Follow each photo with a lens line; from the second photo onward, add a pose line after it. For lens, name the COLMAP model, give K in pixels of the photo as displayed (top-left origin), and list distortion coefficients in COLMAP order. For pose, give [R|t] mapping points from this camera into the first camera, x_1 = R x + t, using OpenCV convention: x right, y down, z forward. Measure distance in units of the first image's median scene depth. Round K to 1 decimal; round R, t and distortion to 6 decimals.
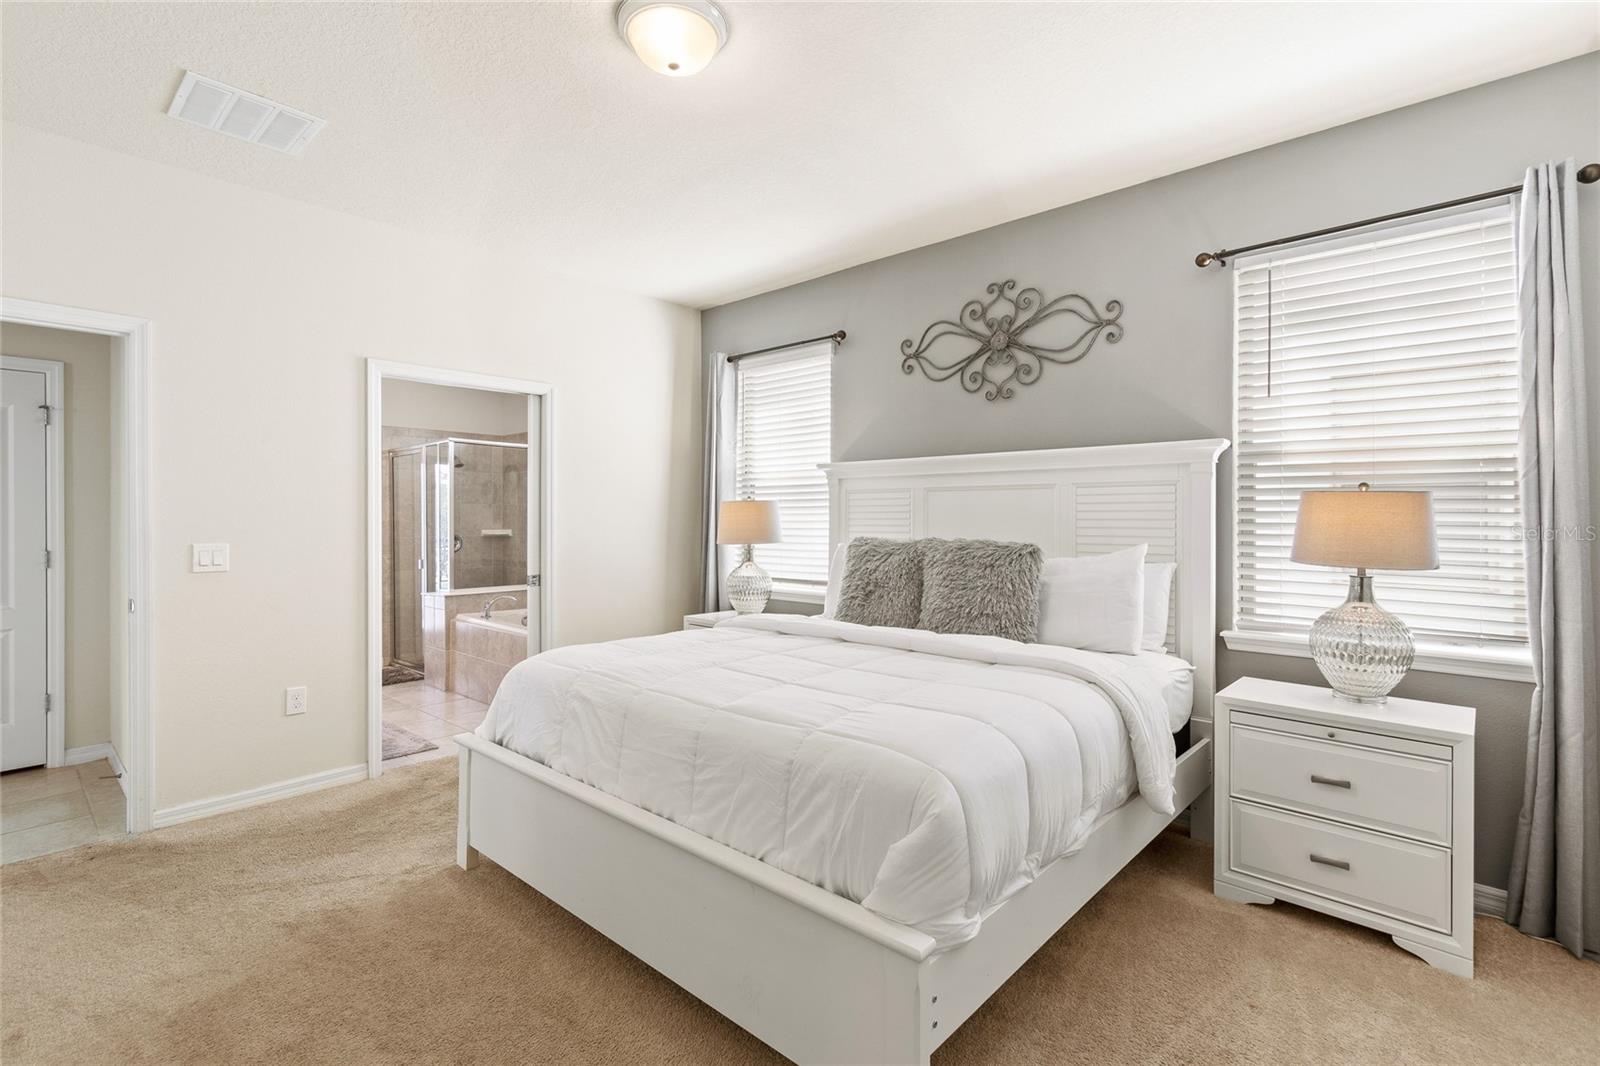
lens RADIAL K [[731.9, 0, 801.7], [0, 731.9, 514.1], [0, 0, 1]] dist [0.008607, -0.000208]
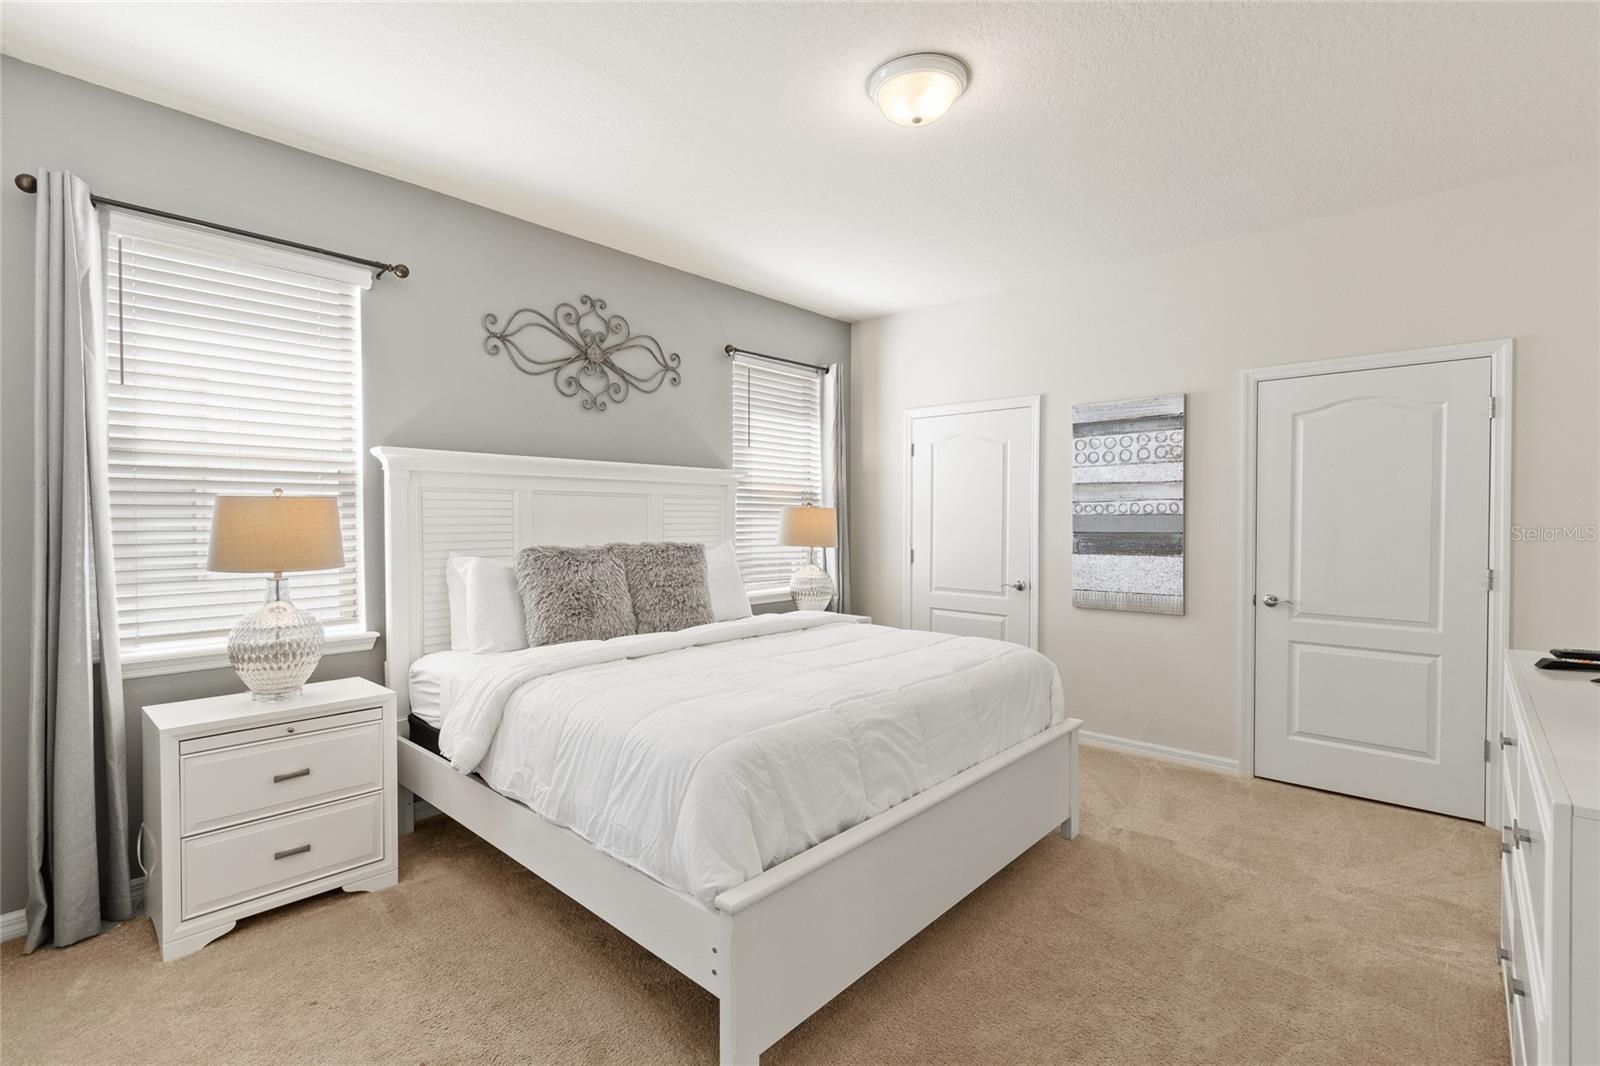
lens RADIAL K [[733.1, 0, 783.4], [0, 733.1, 531.2], [0, 0, 1]] dist [0.010681, 0.000122]
pose [[0.016430, -0.015493, 0.999745, -0.659611], [-0.000995, 0.999879, 0.015512, 0.000284], [-0.999865, -0.001250, 0.016412, 0.603803]]
